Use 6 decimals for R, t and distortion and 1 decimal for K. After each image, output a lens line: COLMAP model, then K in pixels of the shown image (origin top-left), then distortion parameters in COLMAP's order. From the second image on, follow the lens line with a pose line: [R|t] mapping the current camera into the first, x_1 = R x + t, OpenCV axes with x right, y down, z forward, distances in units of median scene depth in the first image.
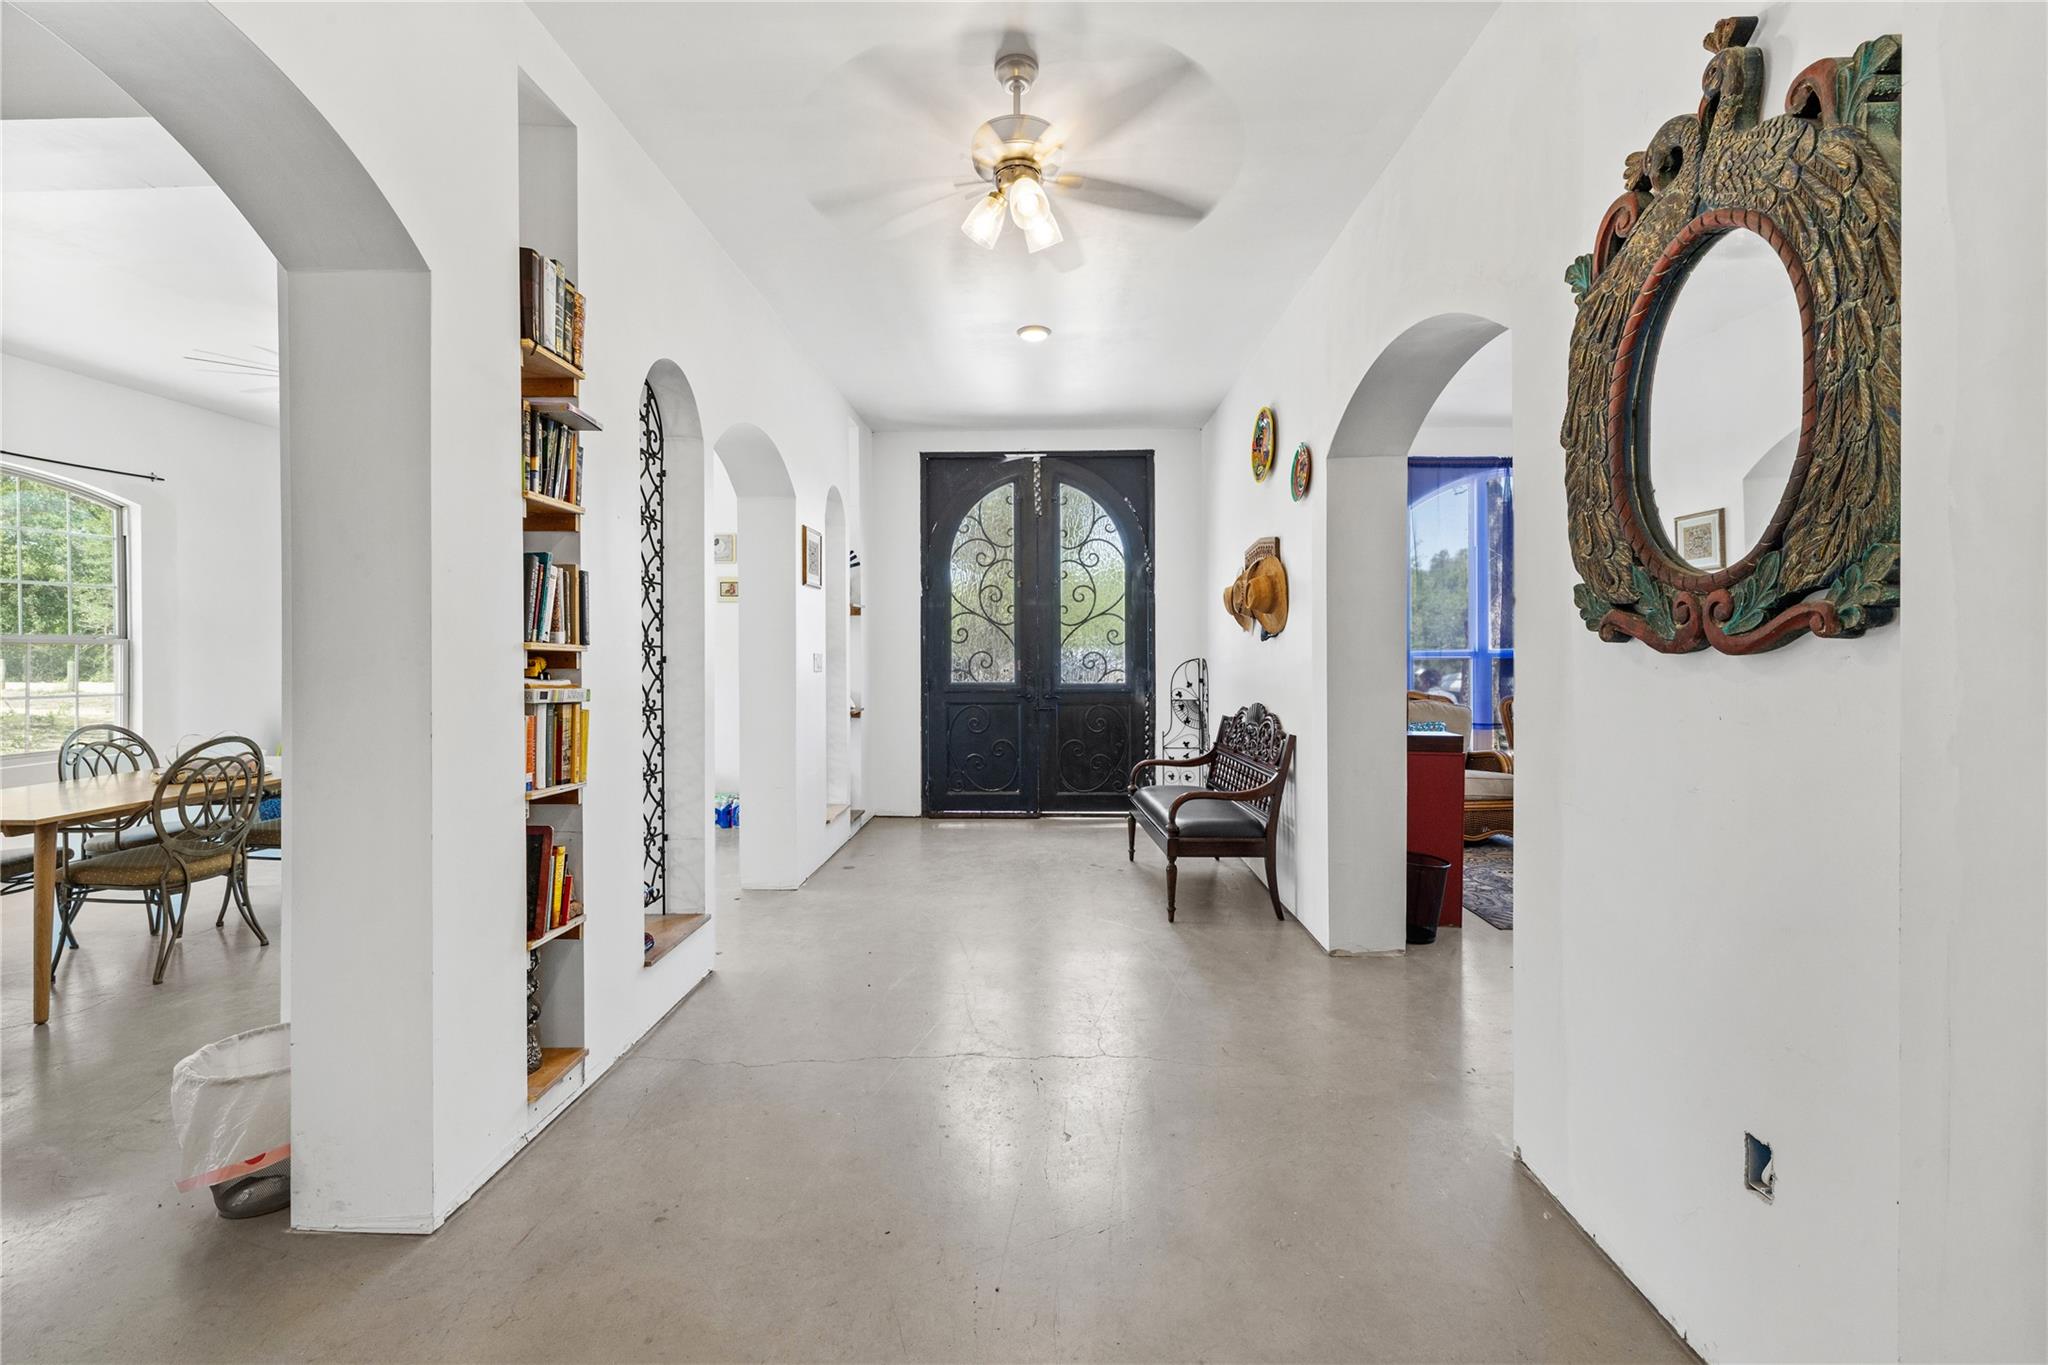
lens RADIAL K [[858.4, 0, 1032.7], [0, 858.4, 657.5], [0, 0, 1]] dist [0.004715, -0.002492]
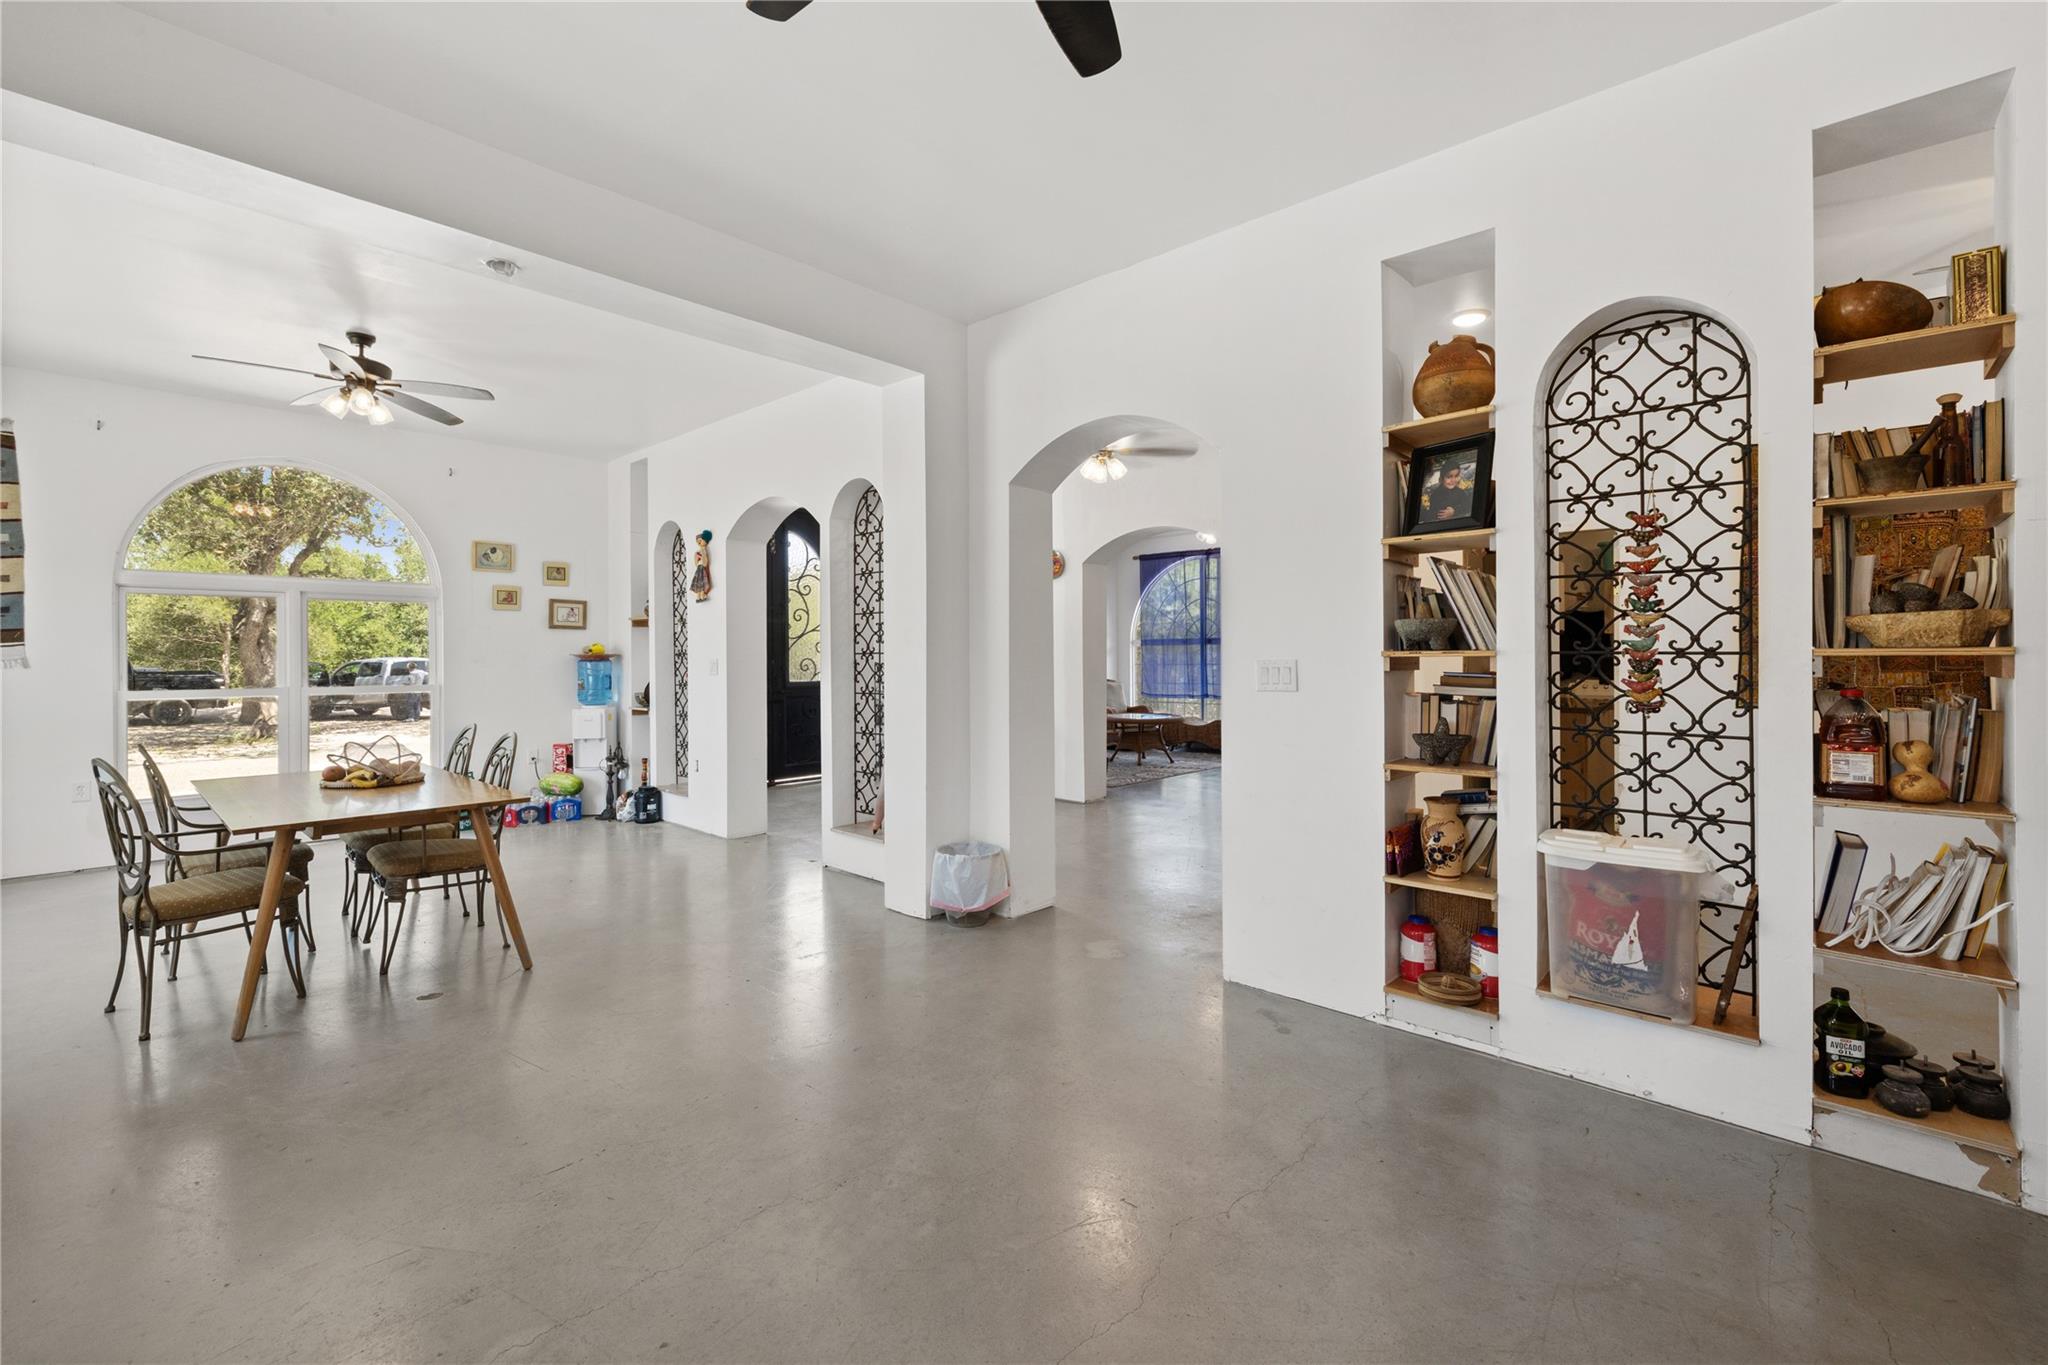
lens RADIAL K [[829.9, 0, 1006.3], [0, 829.9, 659.3], [0, 0, 1]] dist [0.003926, 0.000062]
pose [[0.643761, -0.002625, 0.765222, -1.796949], [0.007601, 0.999967, -0.002964, 0.003546], [-0.765189, 0.007724, 0.643760, -0.195244]]
